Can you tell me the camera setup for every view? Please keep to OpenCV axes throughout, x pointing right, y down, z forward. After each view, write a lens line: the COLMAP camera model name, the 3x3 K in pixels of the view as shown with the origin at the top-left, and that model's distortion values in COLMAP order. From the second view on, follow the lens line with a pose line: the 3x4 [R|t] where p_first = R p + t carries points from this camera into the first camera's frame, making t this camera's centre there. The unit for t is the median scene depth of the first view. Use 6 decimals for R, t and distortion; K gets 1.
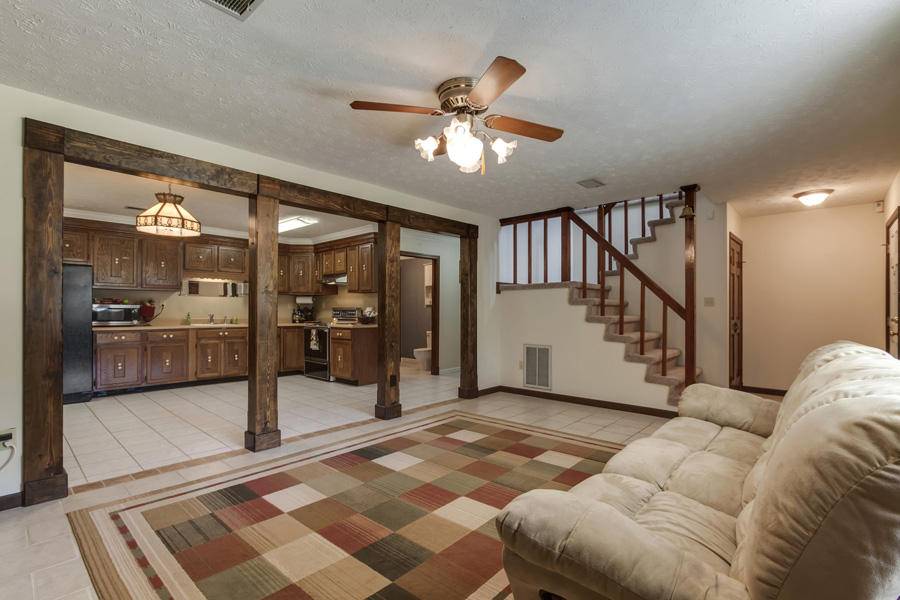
lens RADIAL K [[416.6, 0, 456.4], [0, 416.6, 309.1], [0, 0, 1]] dist [-0.013940, 0.000115]
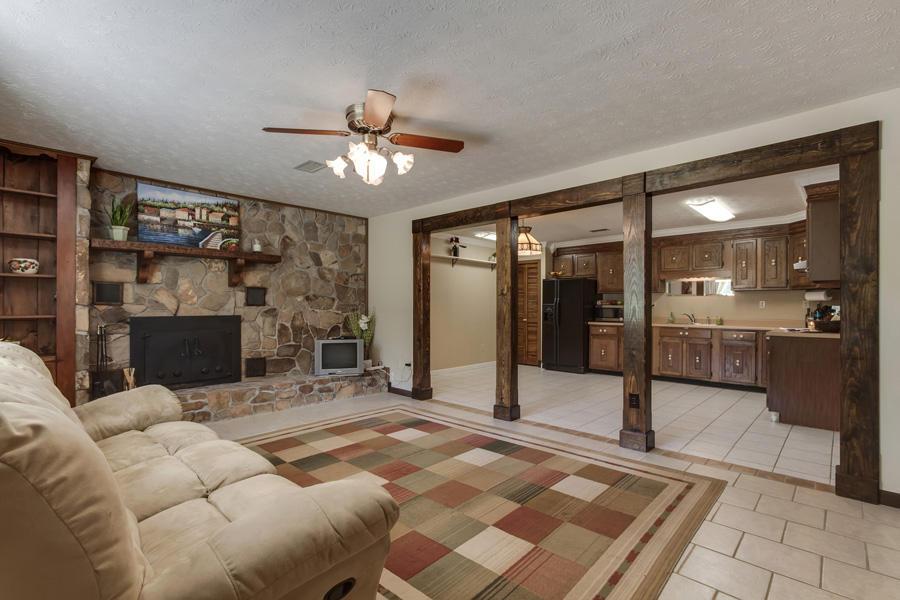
lens RADIAL K [[416.6, 0, 456.4], [0, 416.6, 309.1], [0, 0, 1]] dist [-0.013940, 0.000115]
pose [[-0.021015, -0.000176, -0.999779, 0.643526], [-0.001523, 0.999999, -0.000144, 0.003370], [0.999778, 0.001520, -0.021016, 0.709544]]
